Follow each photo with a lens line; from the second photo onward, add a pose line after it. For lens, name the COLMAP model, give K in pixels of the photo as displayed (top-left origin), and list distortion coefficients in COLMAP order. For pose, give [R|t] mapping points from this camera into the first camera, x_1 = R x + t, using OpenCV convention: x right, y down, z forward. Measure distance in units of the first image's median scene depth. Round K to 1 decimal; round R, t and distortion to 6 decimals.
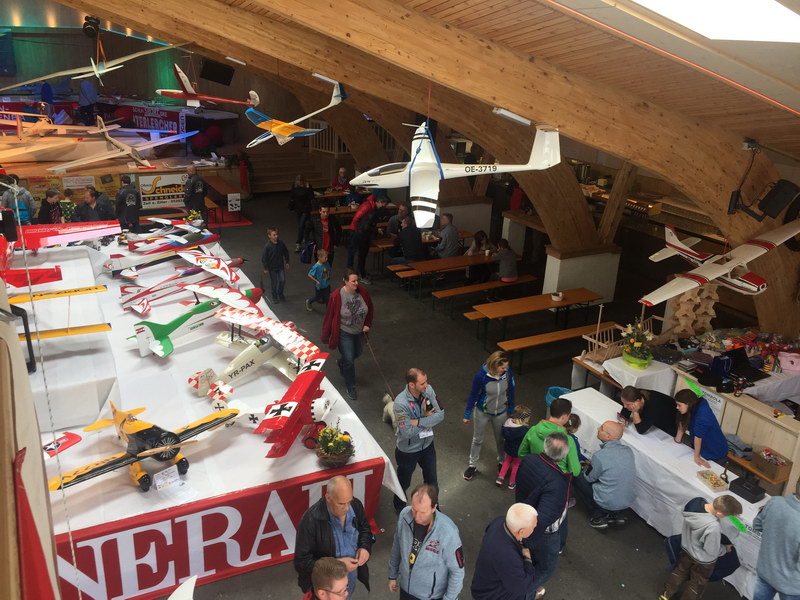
lens RADIAL K [[674.1, 0, 404.3], [0, 674.1, 300.1], [0, 0, 1]] dist [0.072112, -0.100175]
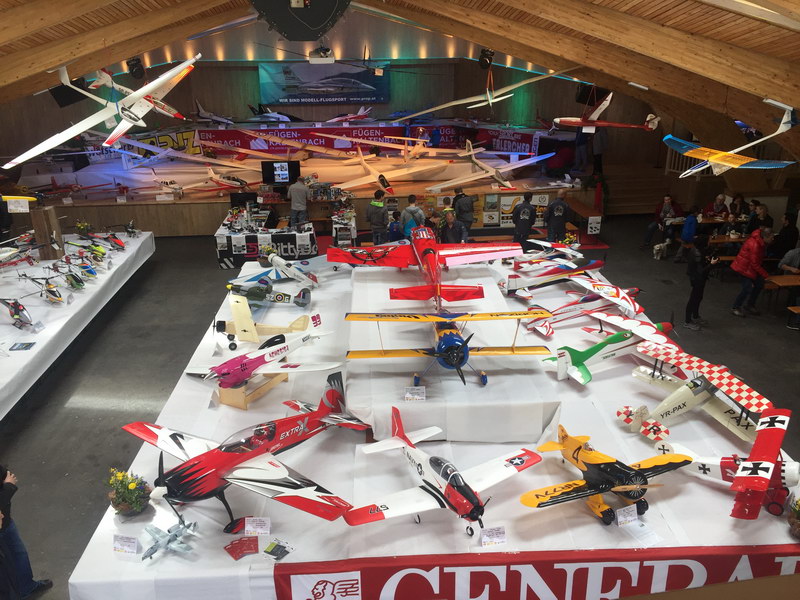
lens RADIAL K [[674.1, 0, 402.5], [0, 674.1, 299.3], [0, 0, 1]] dist [0.072112, -0.100175]
pose [[0.912871, 0.091226, -0.397925, -0.194418], [-0.100030, 0.994983, -0.001373, -0.012829], [0.395804, 0.041058, 0.917417, -0.036892]]
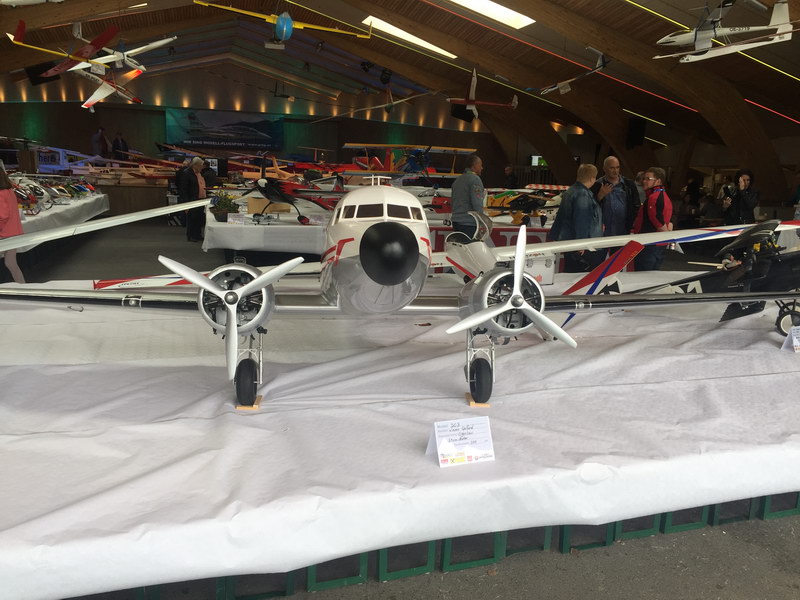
lens RADIAL K [[674.1, 0, 402.9], [0, 674.1, 294.2], [0, 0, 1]] dist [0.072112, -0.100175]
pose [[0.981383, 0.015646, -0.191425, -0.241438], [-0.055474, 0.977289, -0.204520, 0.545883], [0.183877, 0.211332, 0.959963, -0.422833]]
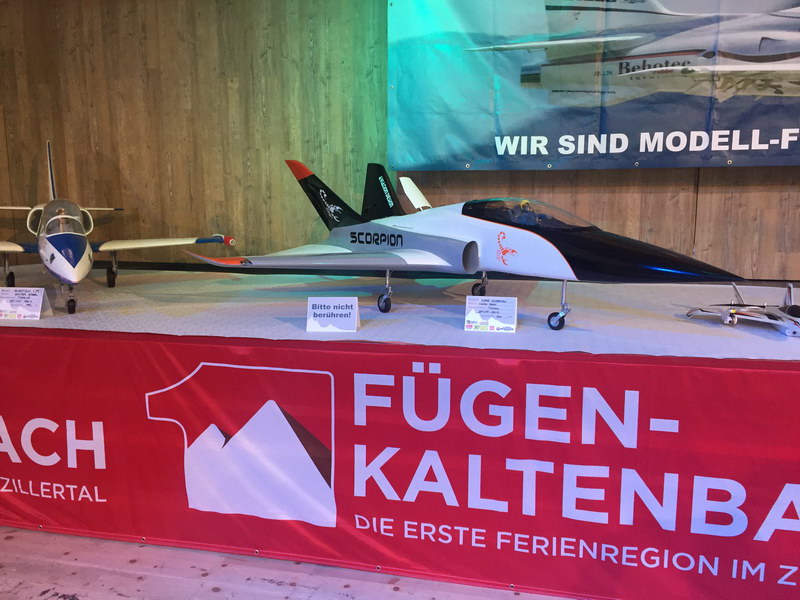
lens RADIAL K [[674.1, 0, 403.1], [0, 674.1, 302.1], [0, 0, 1]] dist [0.072112, -0.100175]
pose [[0.735597, 0.060737, -0.674691, -1.723674], [-0.216946, 0.964638, -0.149691, -0.661729], [0.641741, 0.256484, 0.722762, 2.161945]]
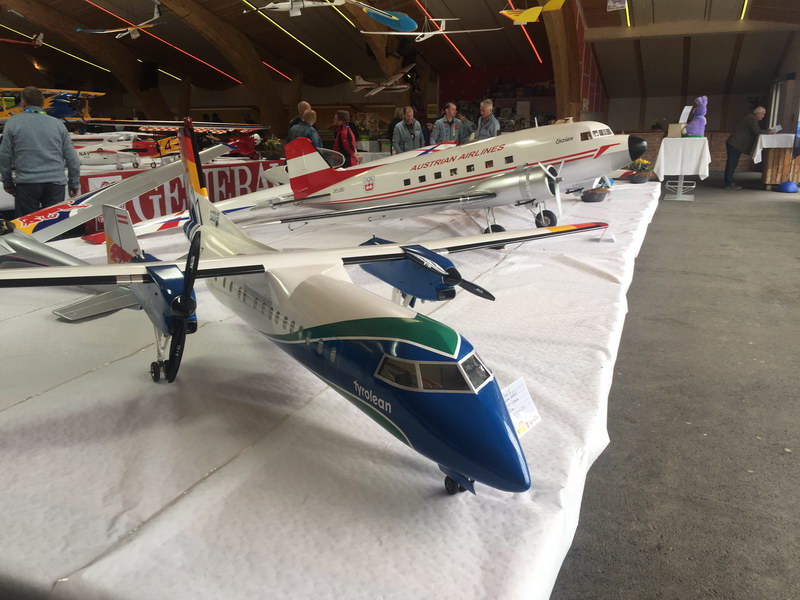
lens RADIAL K [[674.1, 0, 400.8], [0, 674.1, 300.6], [0, 0, 1]] dist [0.072112, -0.100175]
pose [[0.778442, -0.208923, 0.591928, -0.793504], [0.269933, 0.962759, -0.015180, 0.567366], [-0.566713, 0.171597, 0.805848, -0.543520]]
